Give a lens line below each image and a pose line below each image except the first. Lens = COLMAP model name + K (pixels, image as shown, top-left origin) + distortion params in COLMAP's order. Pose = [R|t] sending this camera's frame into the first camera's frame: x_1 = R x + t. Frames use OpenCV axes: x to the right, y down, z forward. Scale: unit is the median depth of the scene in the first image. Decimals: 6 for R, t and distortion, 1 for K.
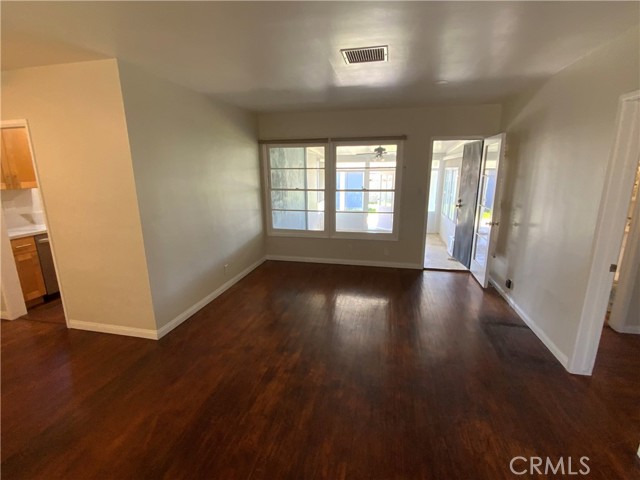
lens RADIAL K [[303.8, 0, 321.6], [0, 303.8, 242.5], [0, 0, 1]] dist [0.026399, -0.021802]
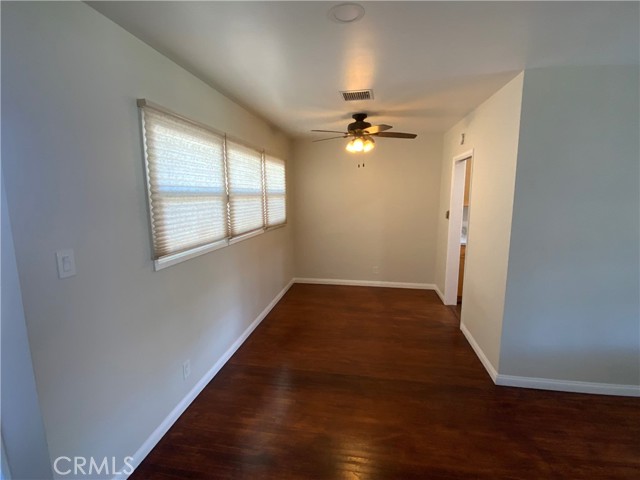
lens RADIAL K [[303.8, 0, 321.6], [0, 303.8, 242.5], [0, 0, 1]] dist [0.026399, -0.021802]
pose [[0.060080, 0.158565, -0.985519, 0.232583], [-0.236406, 0.961474, 0.140284, -0.075742], [0.969795, 0.224554, 0.095251, 0.367037]]
